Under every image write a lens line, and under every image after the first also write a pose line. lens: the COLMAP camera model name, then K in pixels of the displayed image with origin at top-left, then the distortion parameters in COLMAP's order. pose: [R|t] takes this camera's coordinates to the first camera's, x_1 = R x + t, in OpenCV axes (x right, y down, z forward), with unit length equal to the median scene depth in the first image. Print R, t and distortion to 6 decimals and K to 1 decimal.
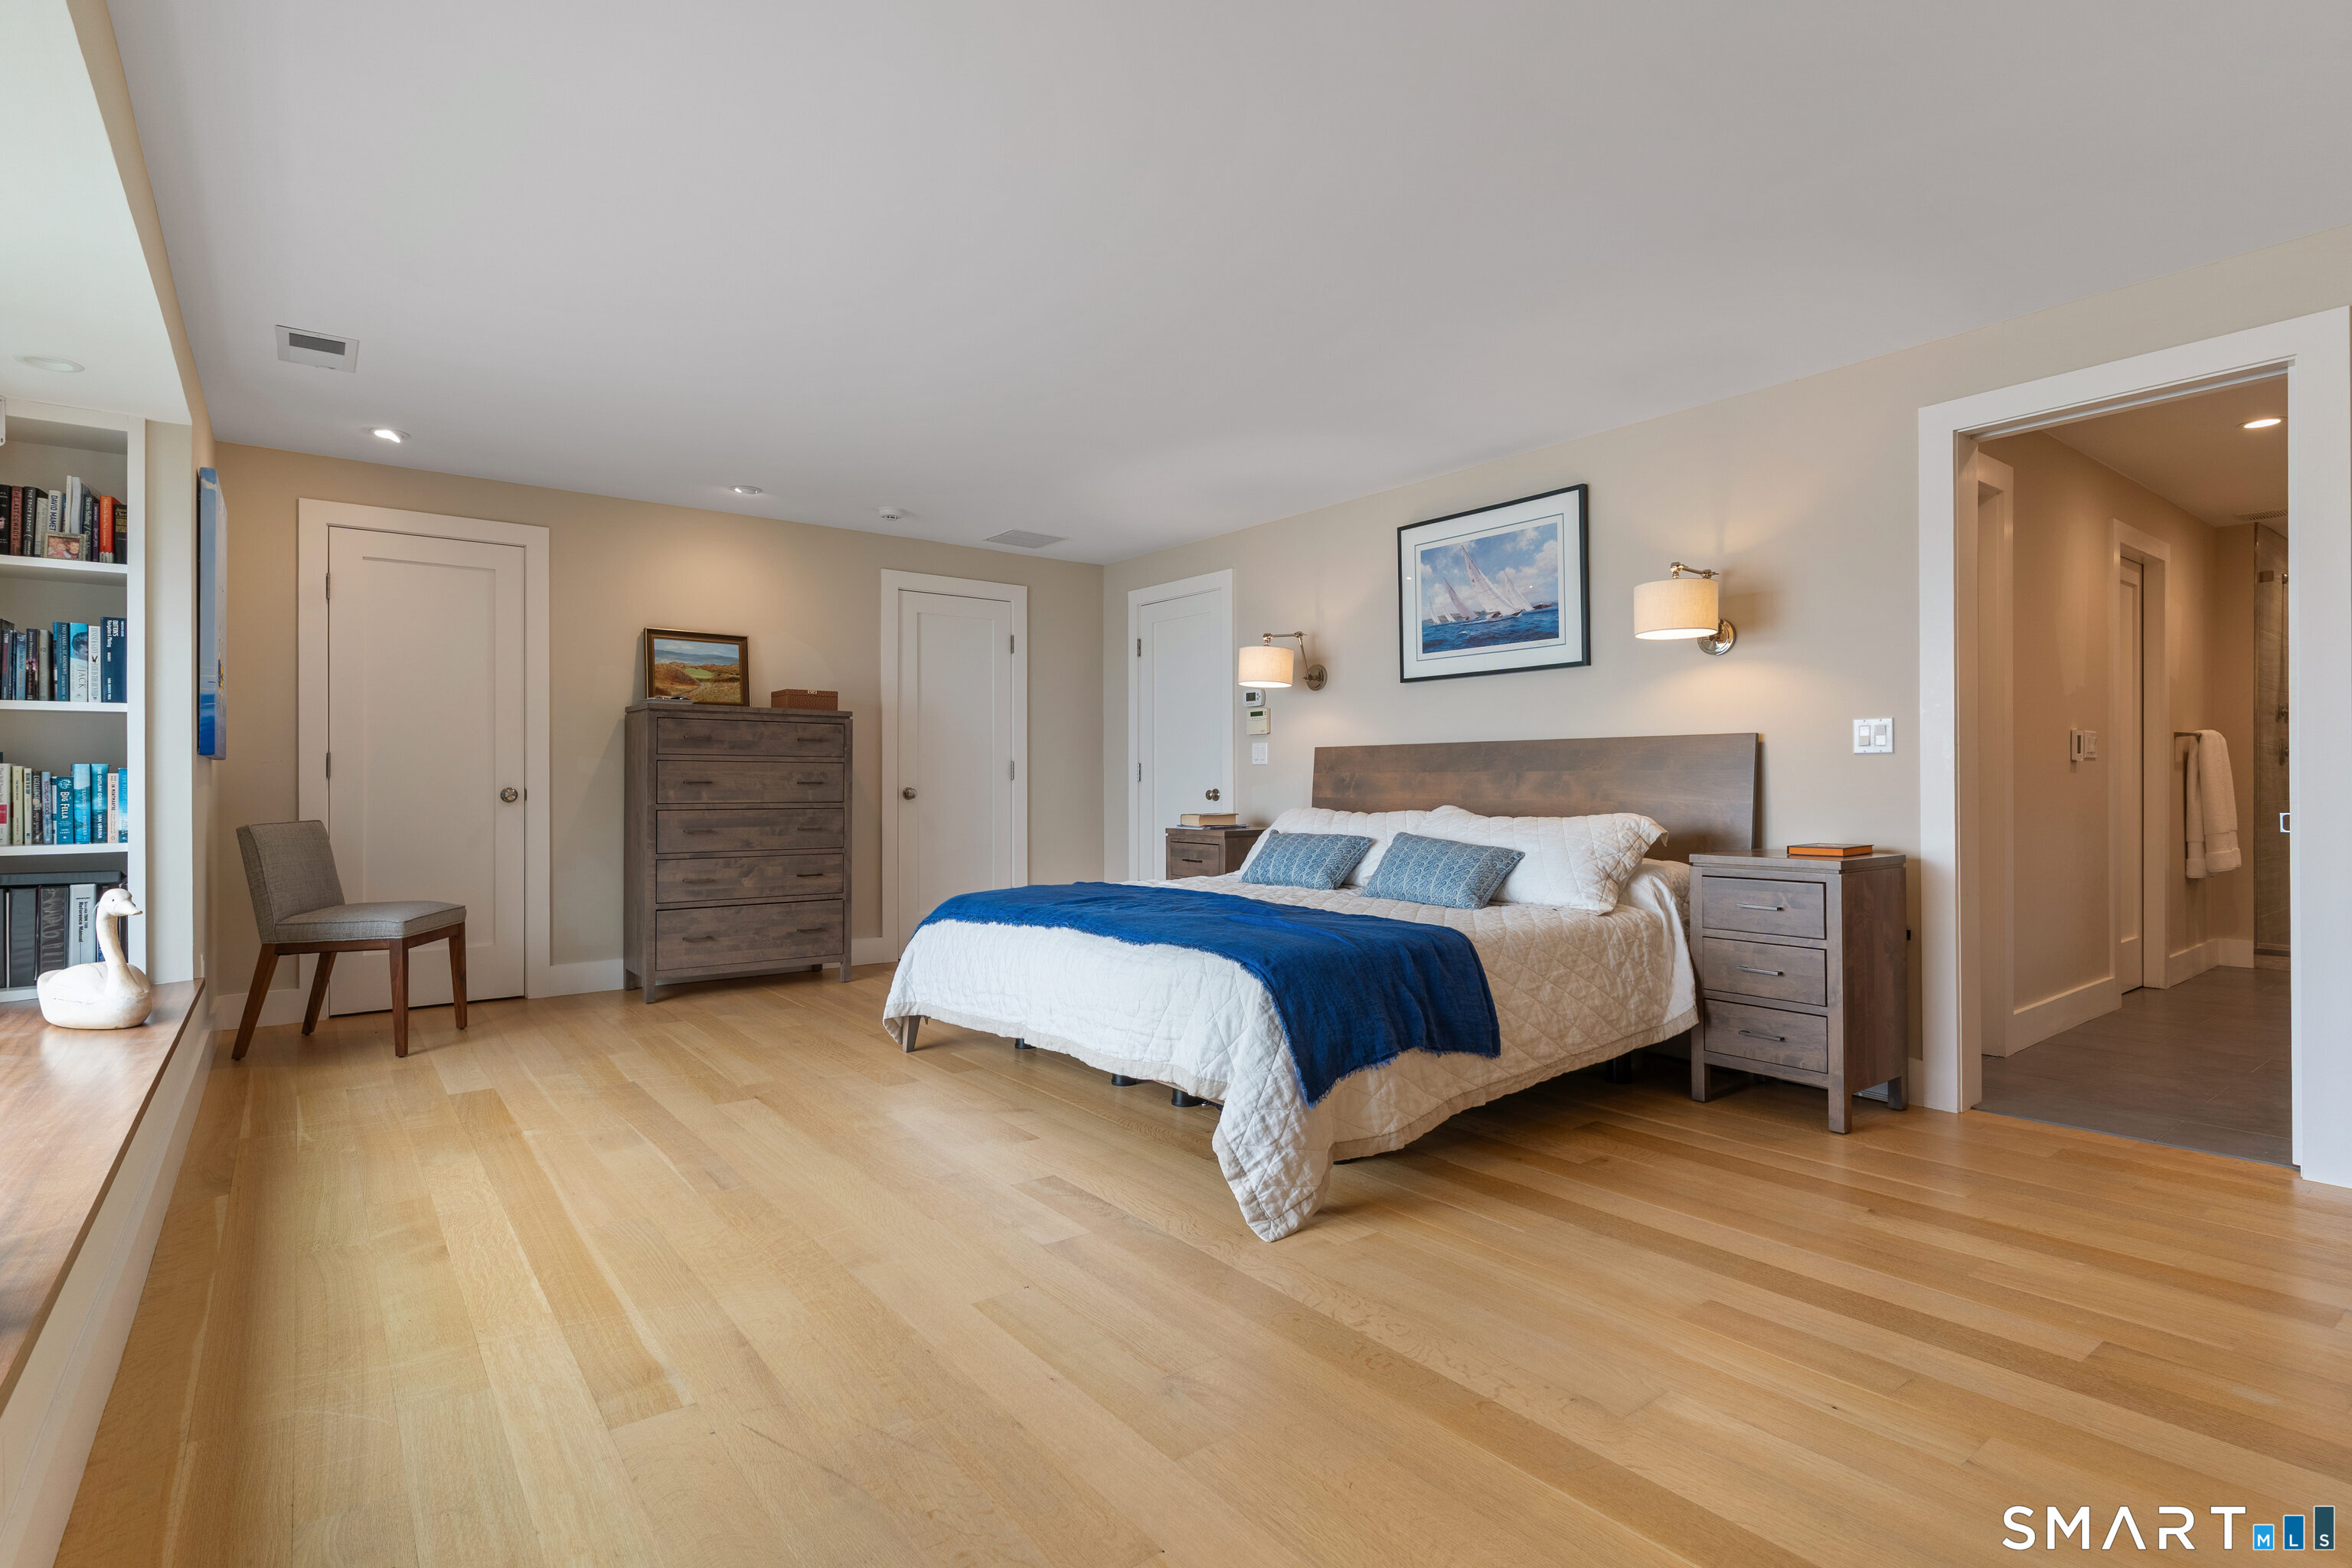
lens RADIAL K [[1140.1, 0, 1179.8], [0, 1140.1, 781.4], [0, 0, 1]] dist [0.004216, -0.000957]
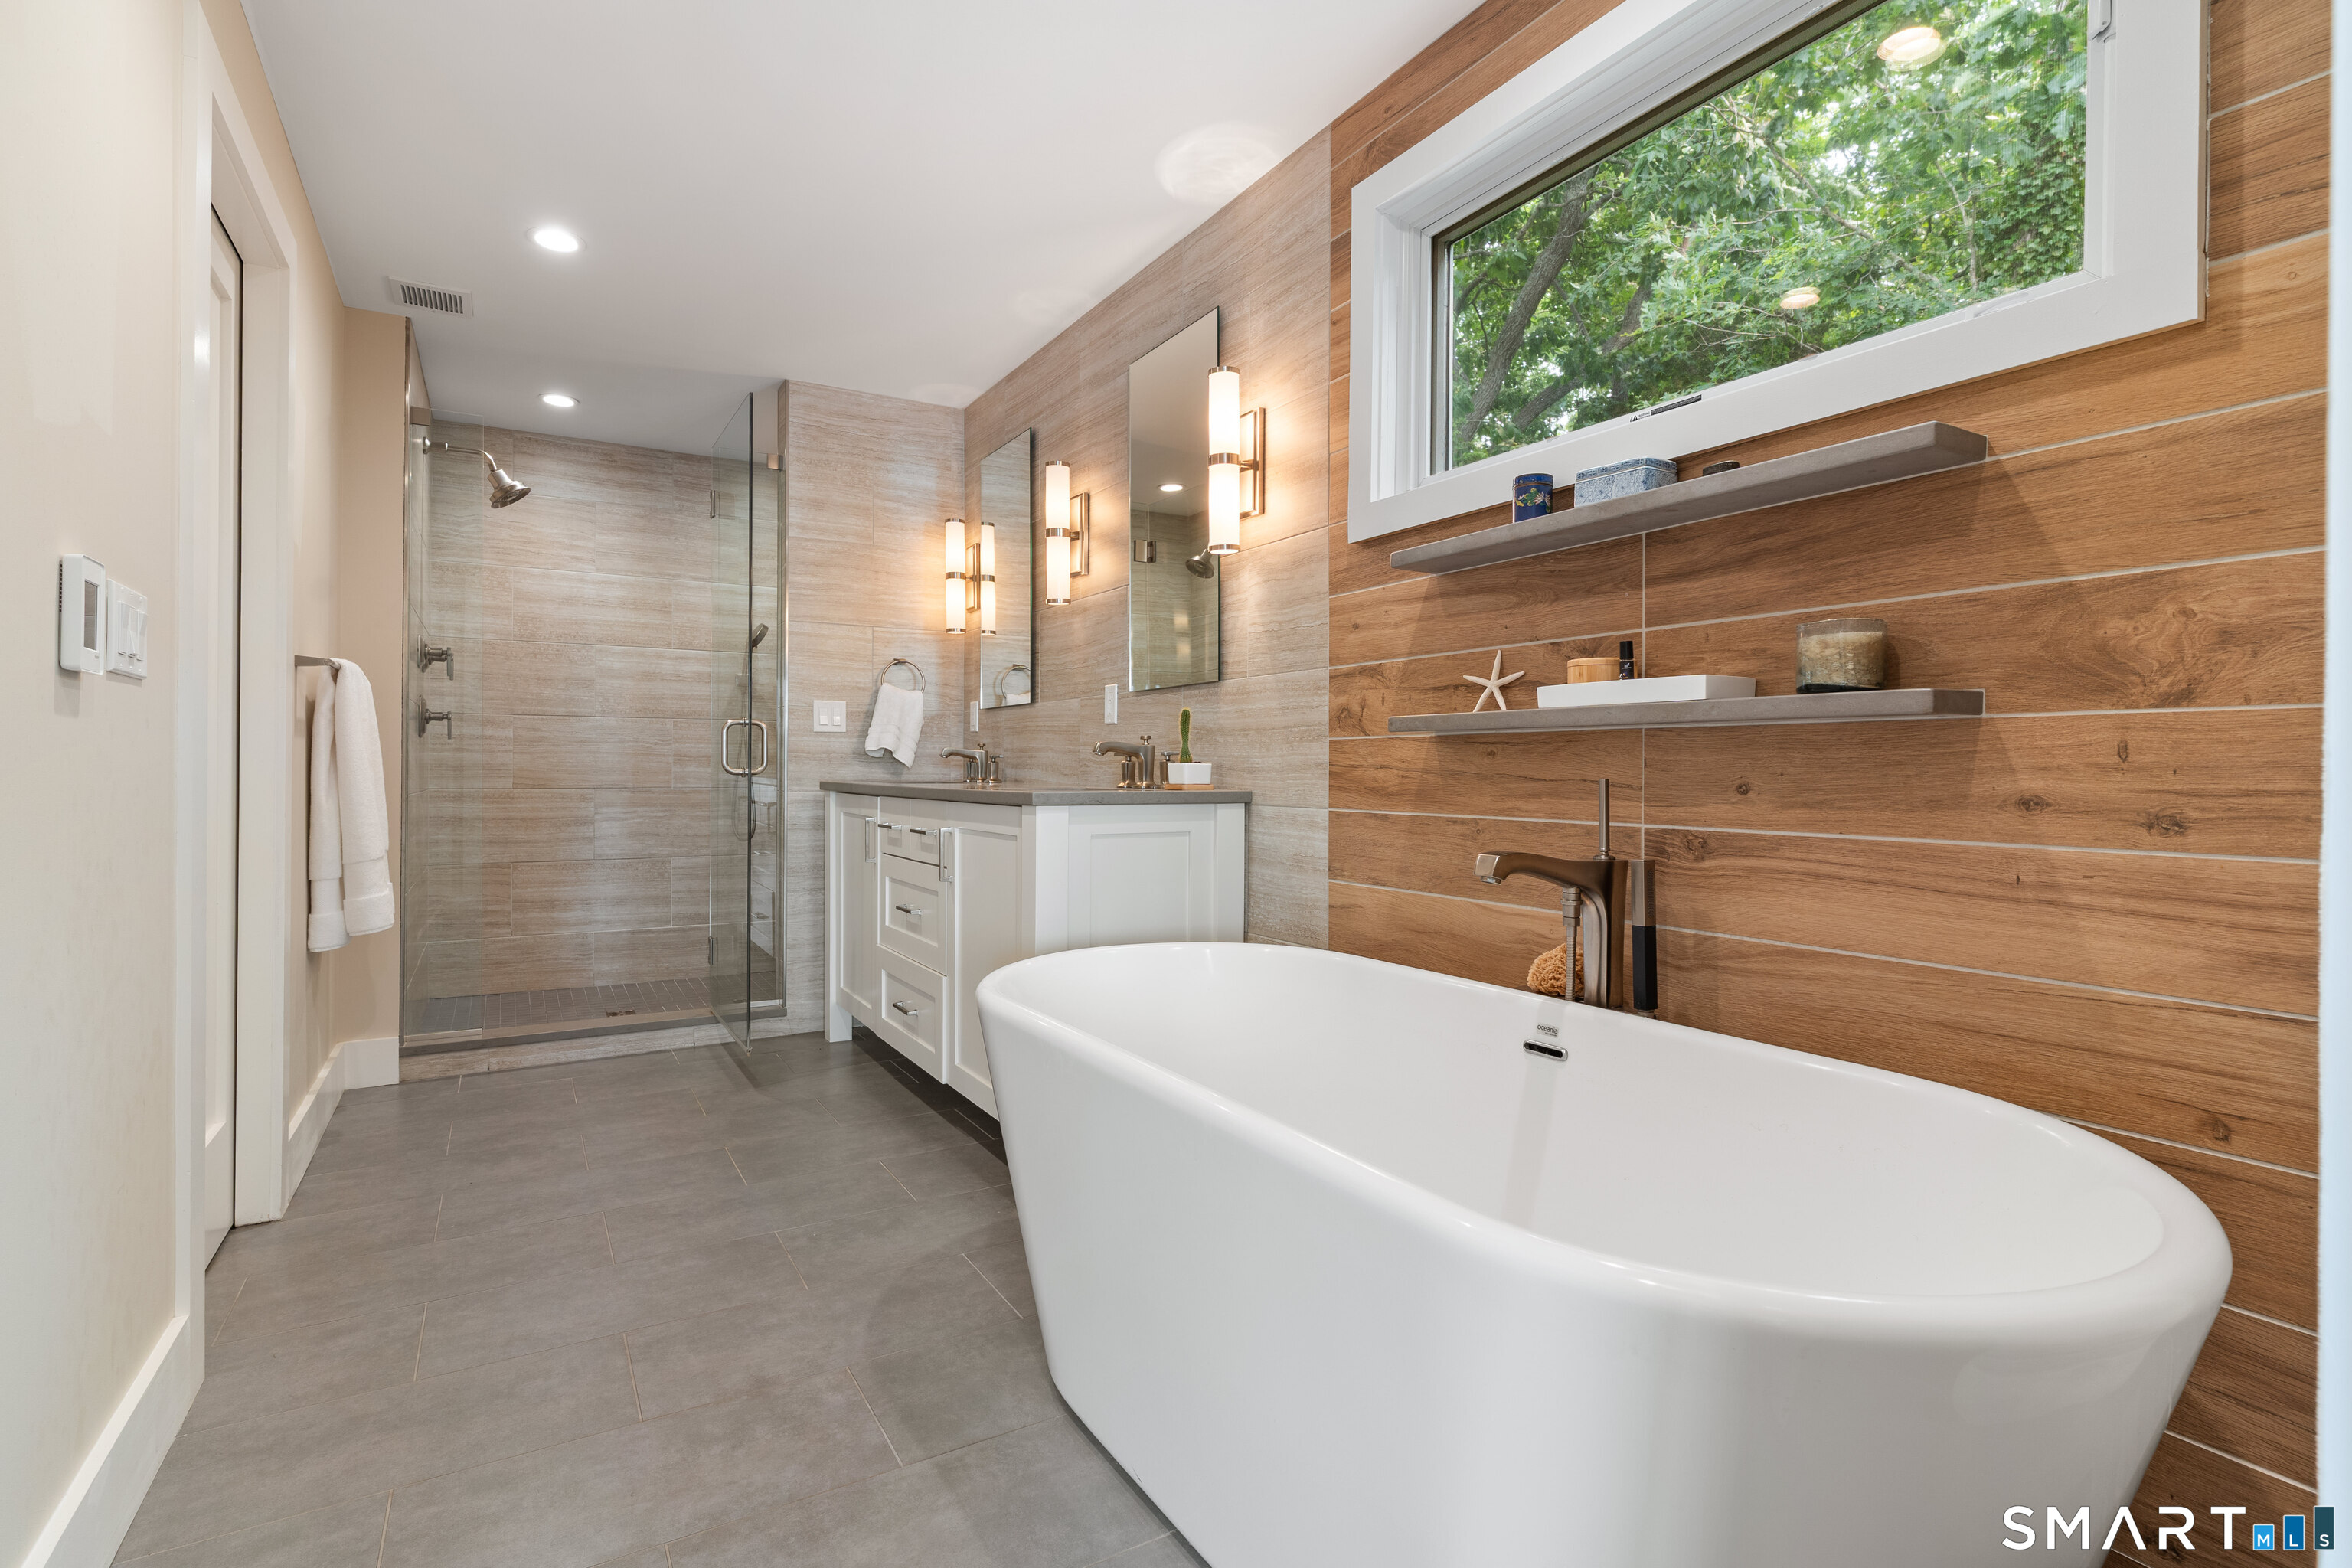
lens RADIAL K [[1140.1, 0, 1179.4], [0, 1140.1, 774.9], [0, 0, 1]] dist [0.004216, -0.000957]
pose [[0.128841, 0.001607, 0.991664, 0.441427], [-0.006754, 0.999977, -0.000743, 0.004770], [-0.991642, -0.006602, 0.128849, 0.567897]]
